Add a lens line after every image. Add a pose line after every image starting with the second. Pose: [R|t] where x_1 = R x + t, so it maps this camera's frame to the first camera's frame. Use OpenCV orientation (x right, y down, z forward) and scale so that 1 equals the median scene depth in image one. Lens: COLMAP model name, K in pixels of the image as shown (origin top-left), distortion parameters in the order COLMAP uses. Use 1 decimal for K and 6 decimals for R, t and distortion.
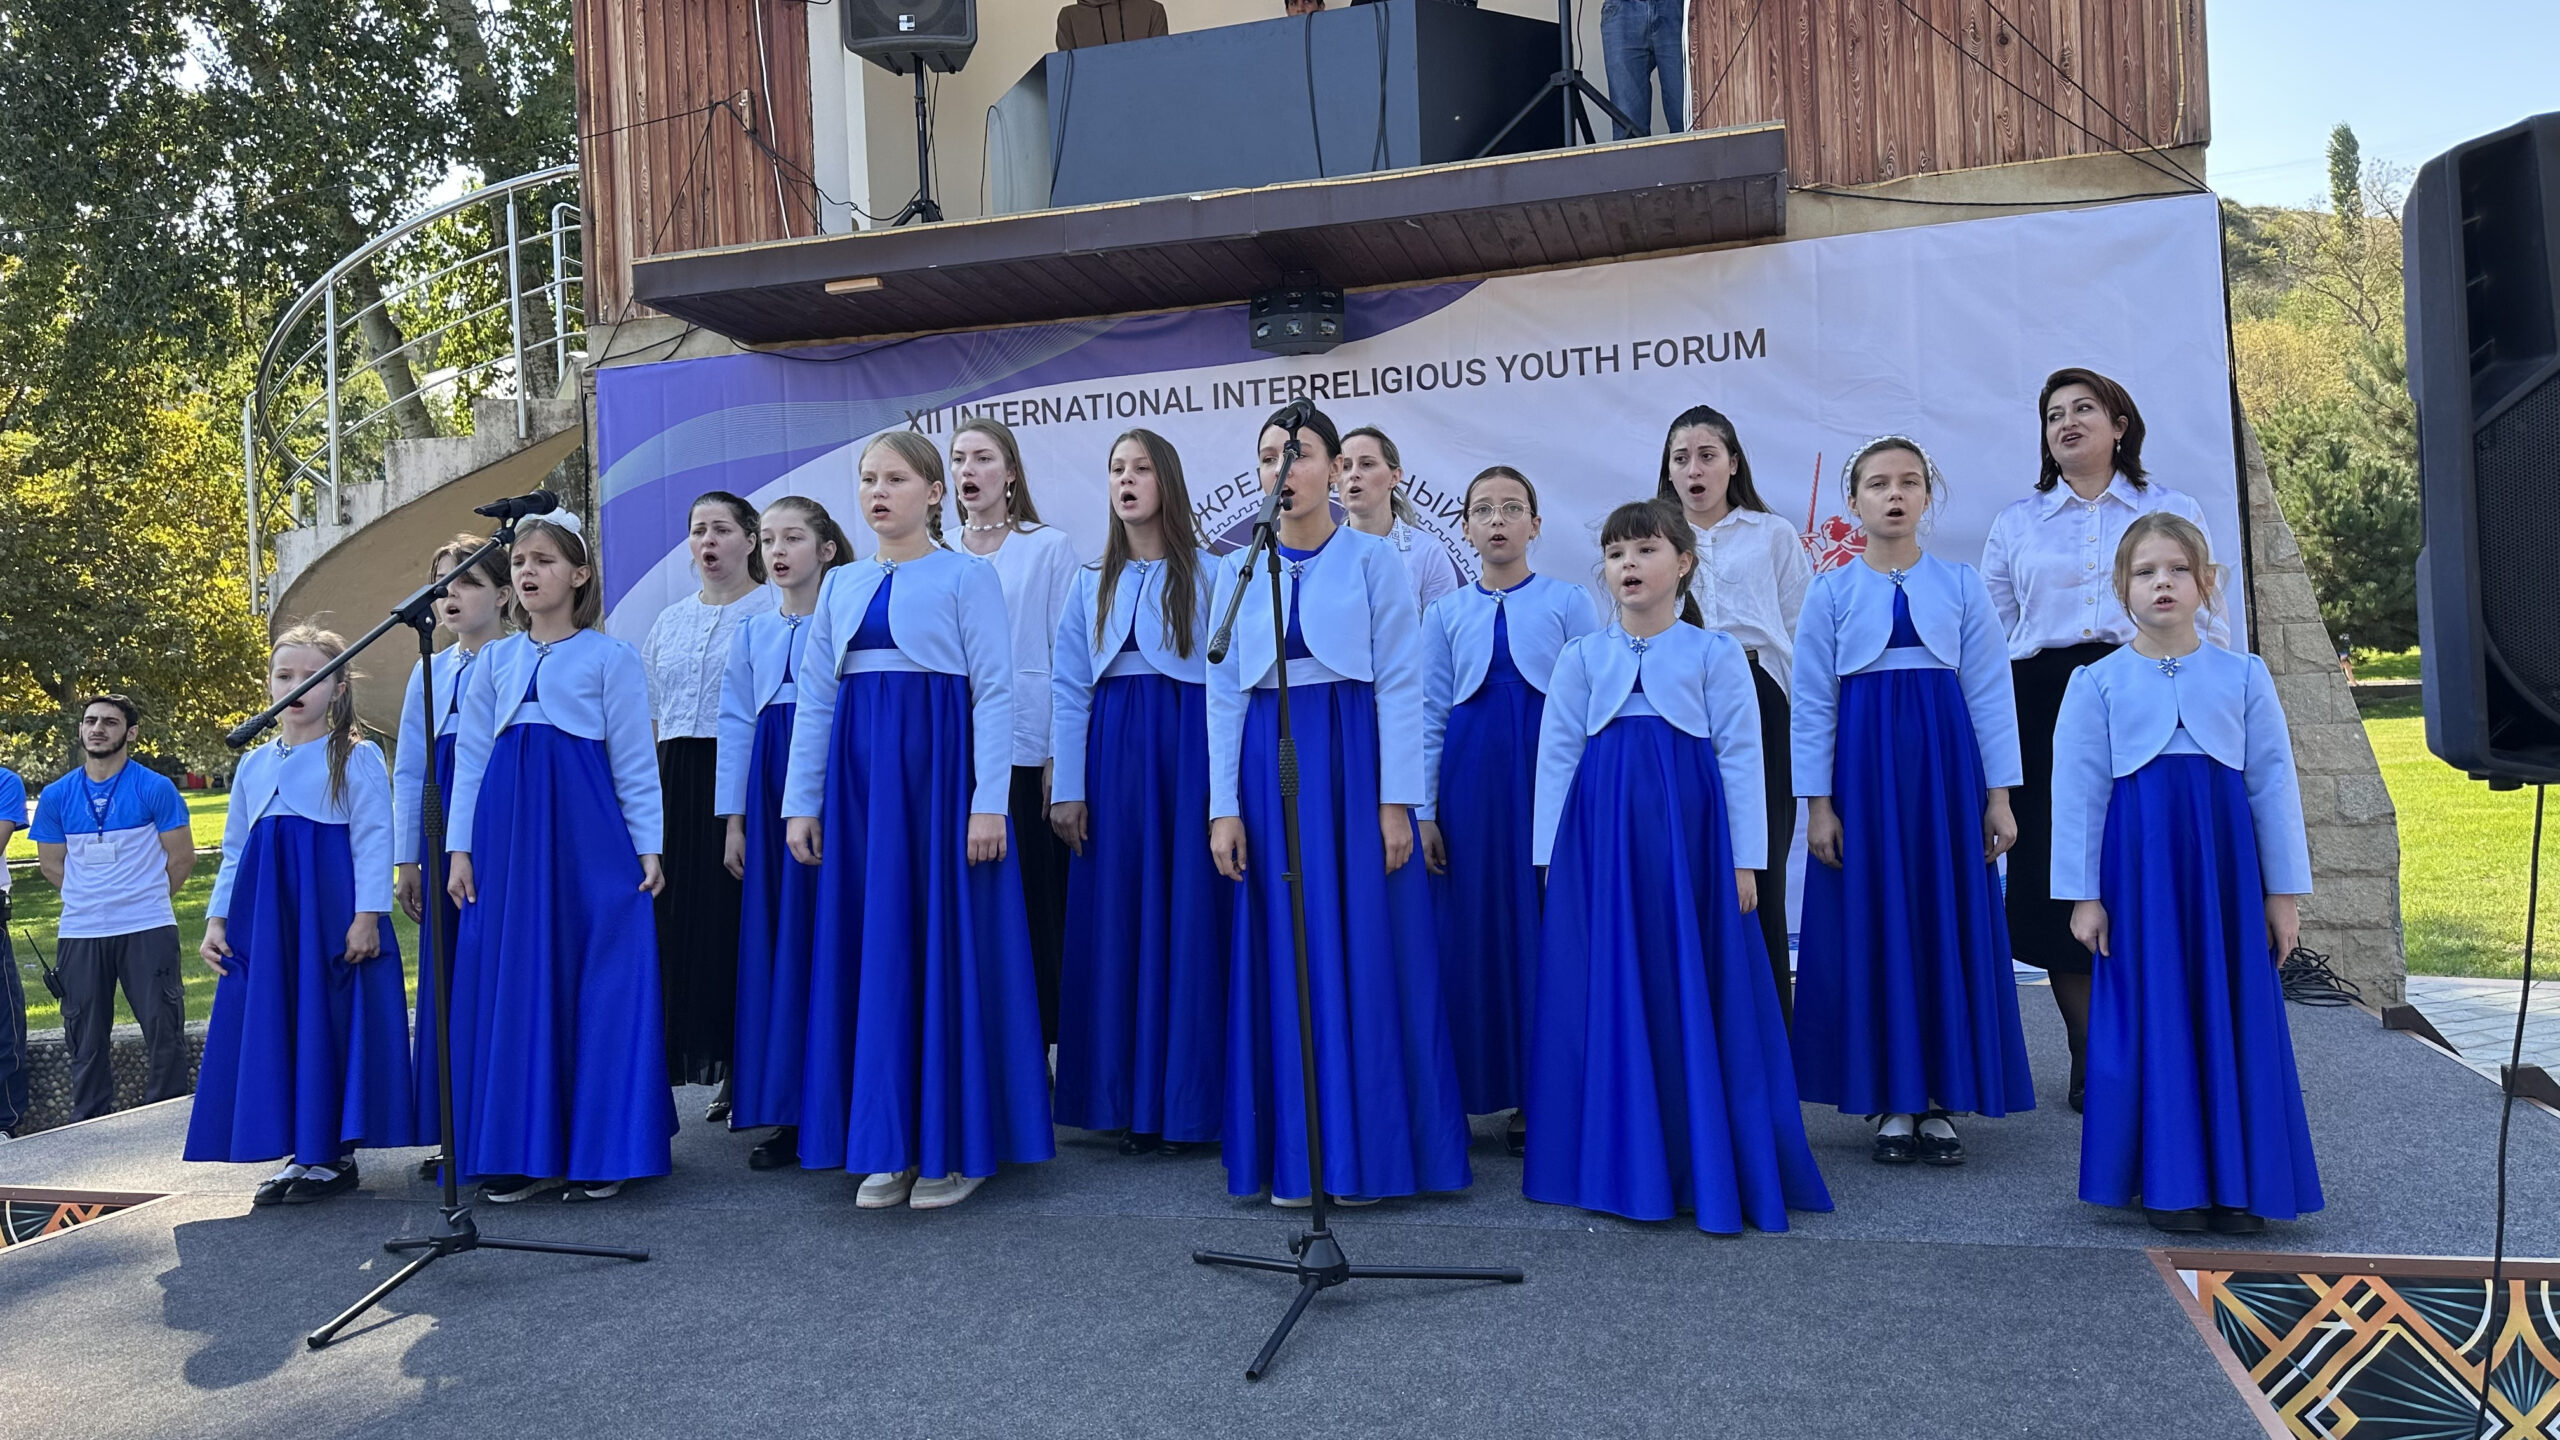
lens RADIAL K [[1803.4, 0, 1292.7], [0, 1803.4, 727.4], [0, 0, 1]] dist [0.240806, -0.485772]
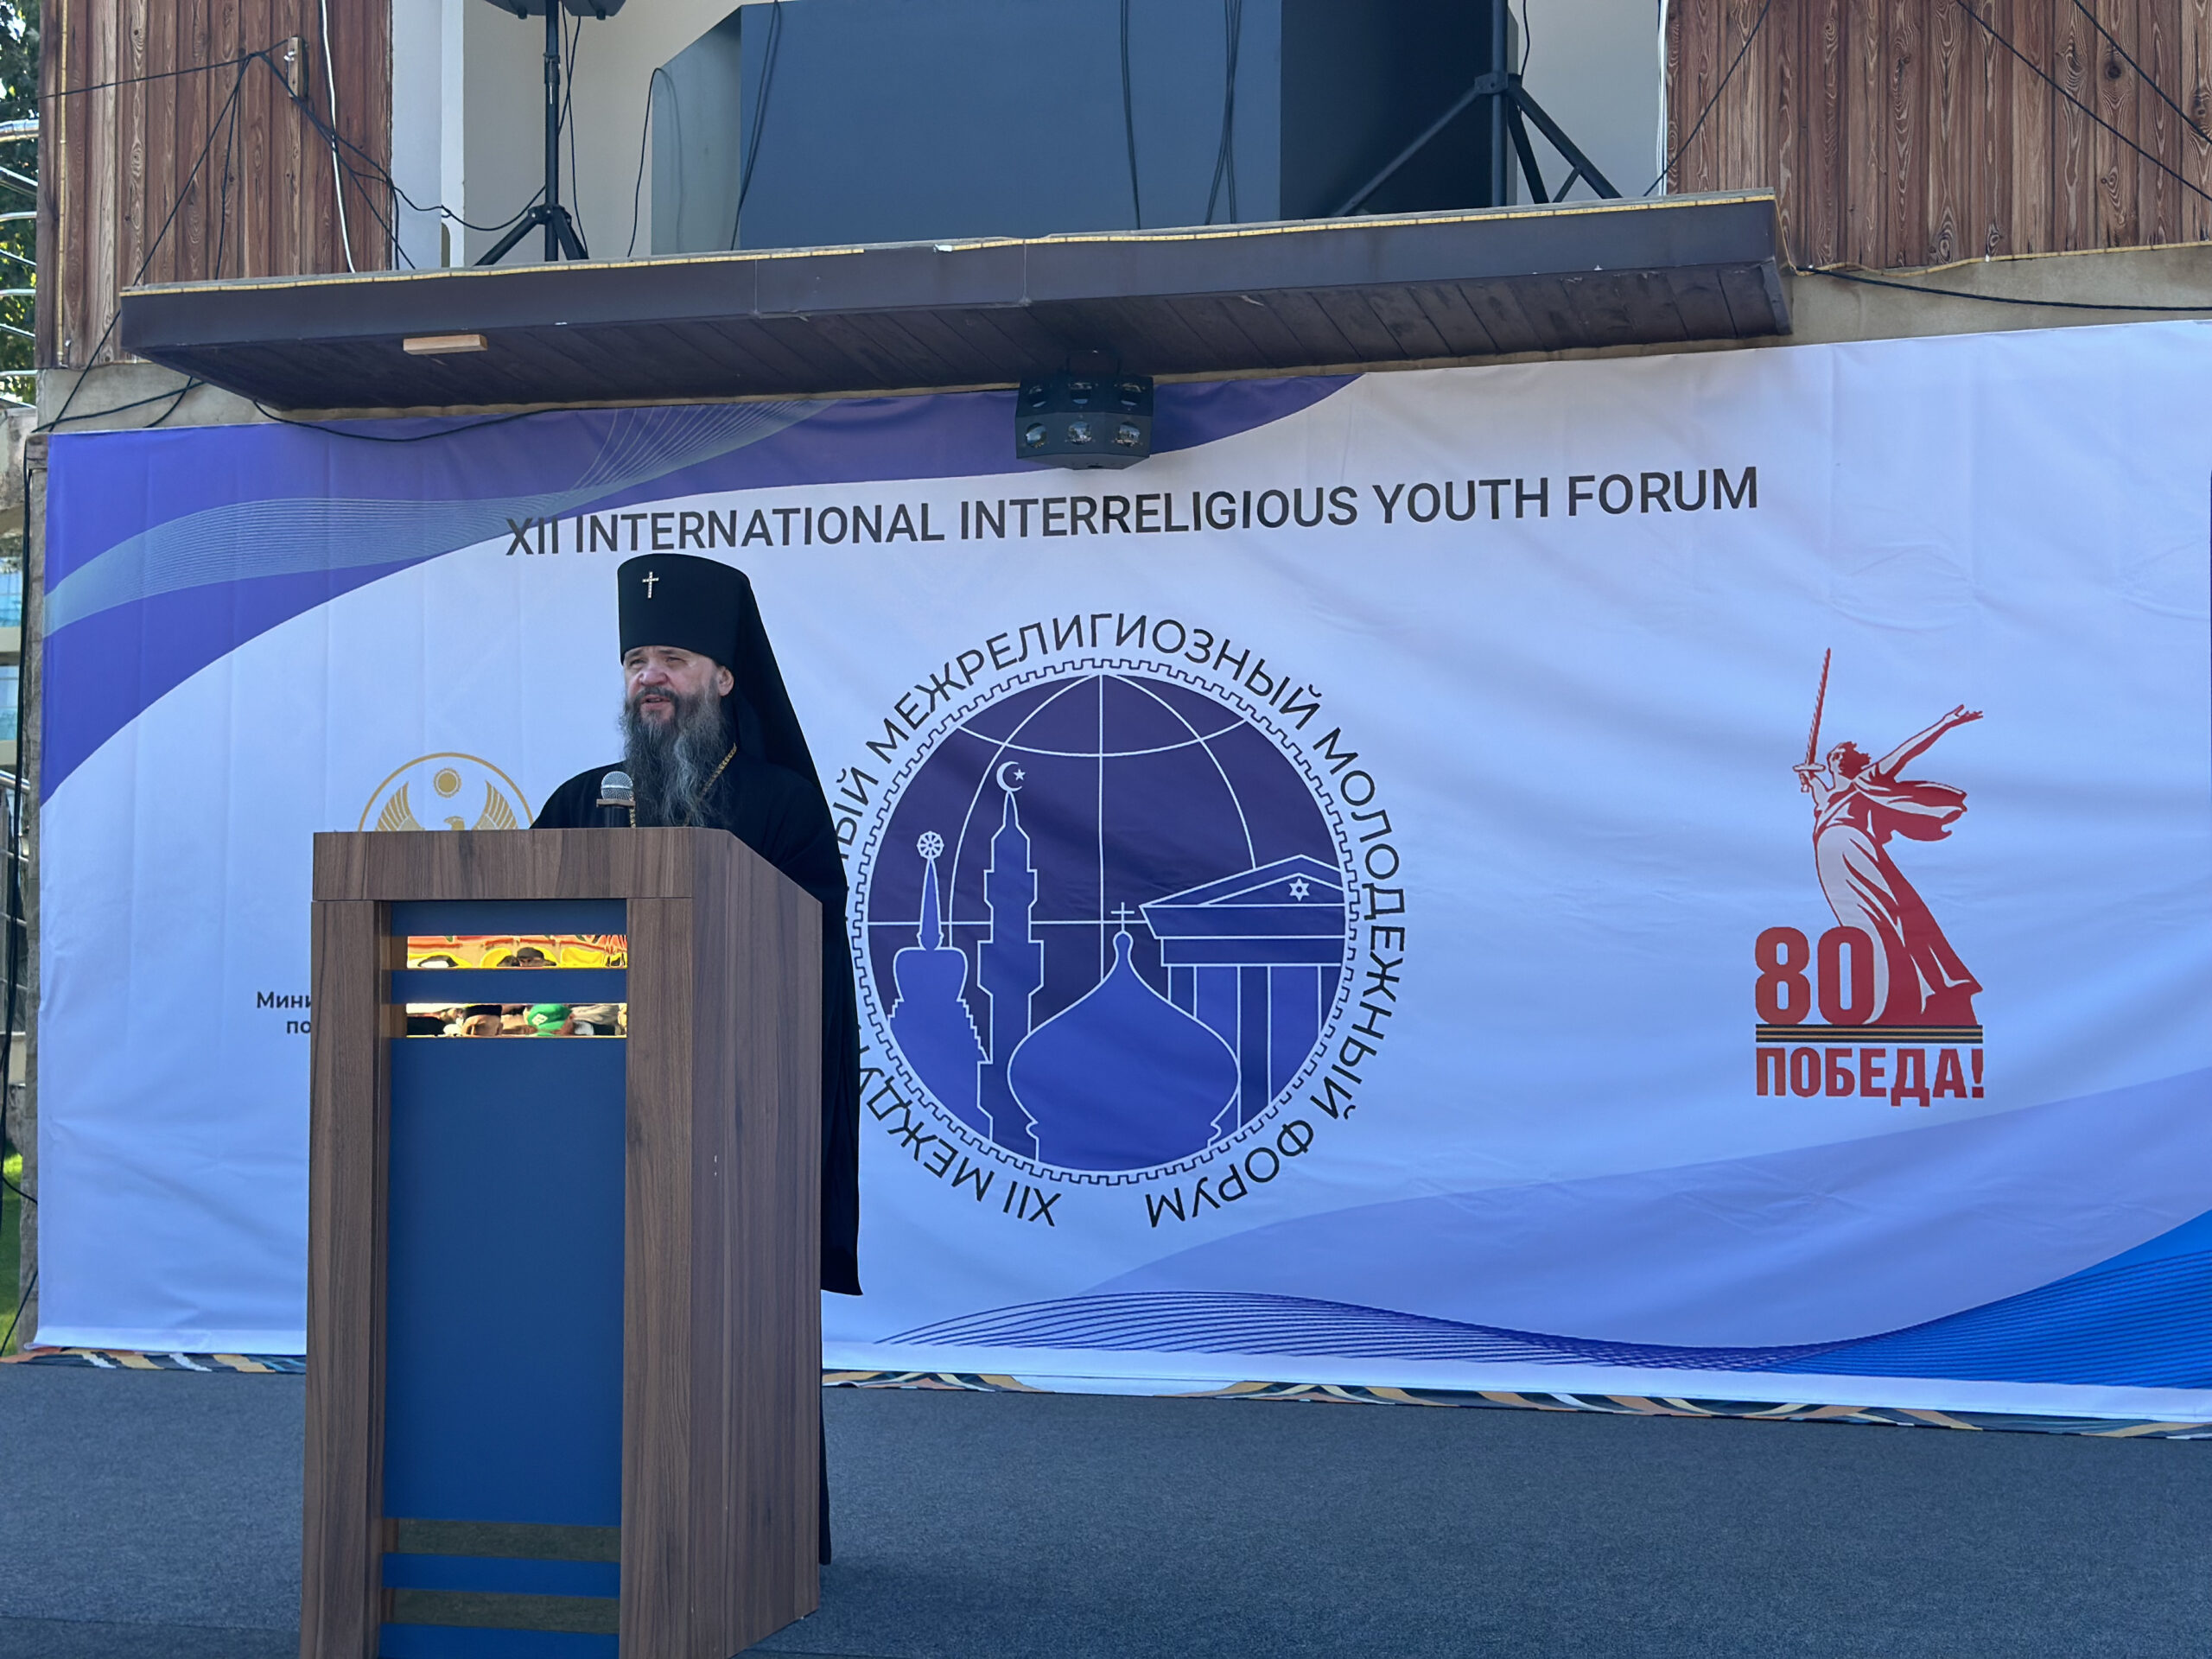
lens RADIAL K [[3122.3, 0, 1107.0], [0, 3122.3, 895.0], [0, 0, 1]] dist [0.239188, -0.394422]
pose [[0.998989, 0.044671, -0.005133, 0.024256], [-0.044826, 0.998359, -0.035631, -0.002455], [0.003533, 0.035825, 0.999352, -0.174738]]
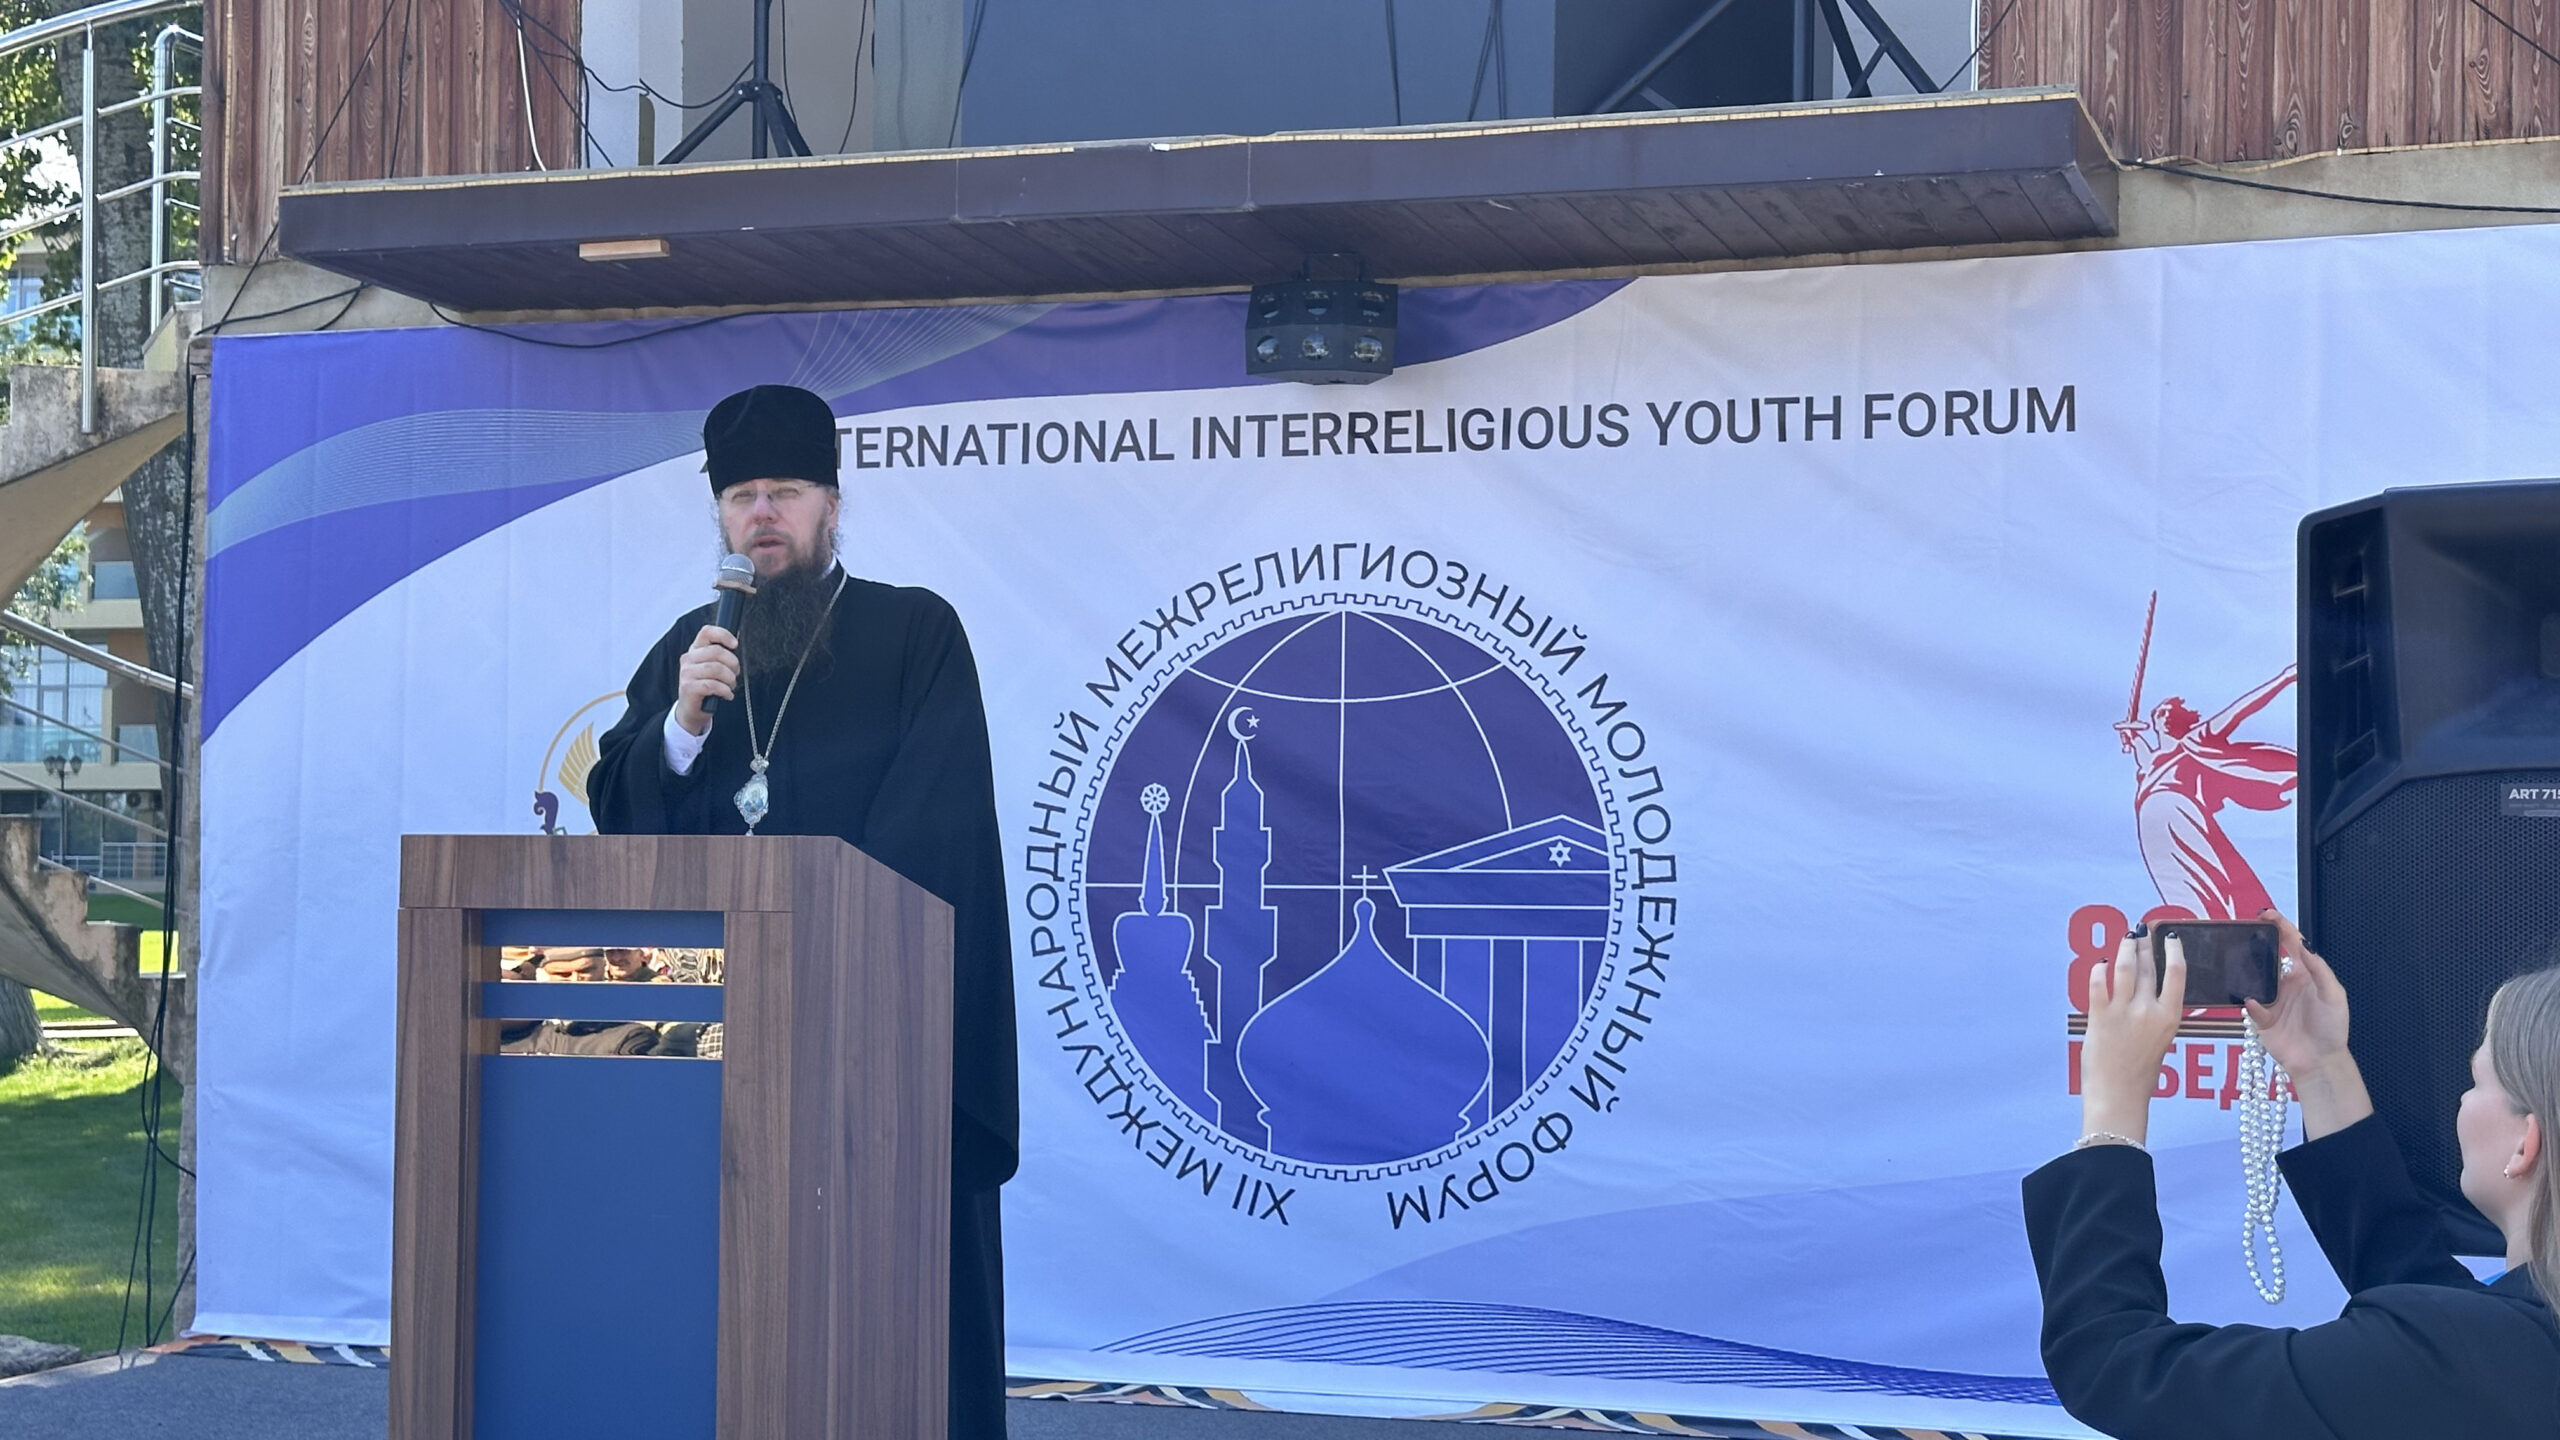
lens RADIAL K [[3616.8, 0, 1282.3], [0, 3616.8, 792.2], [0, 0, 1]] dist [0.242365, -0.339997]
pose [[0.996372, 0.051811, -0.067514, 0.078048], [-0.053800, 0.998159, -0.027989, -0.031169], [0.065939, 0.031520, 0.997326, -0.221742]]
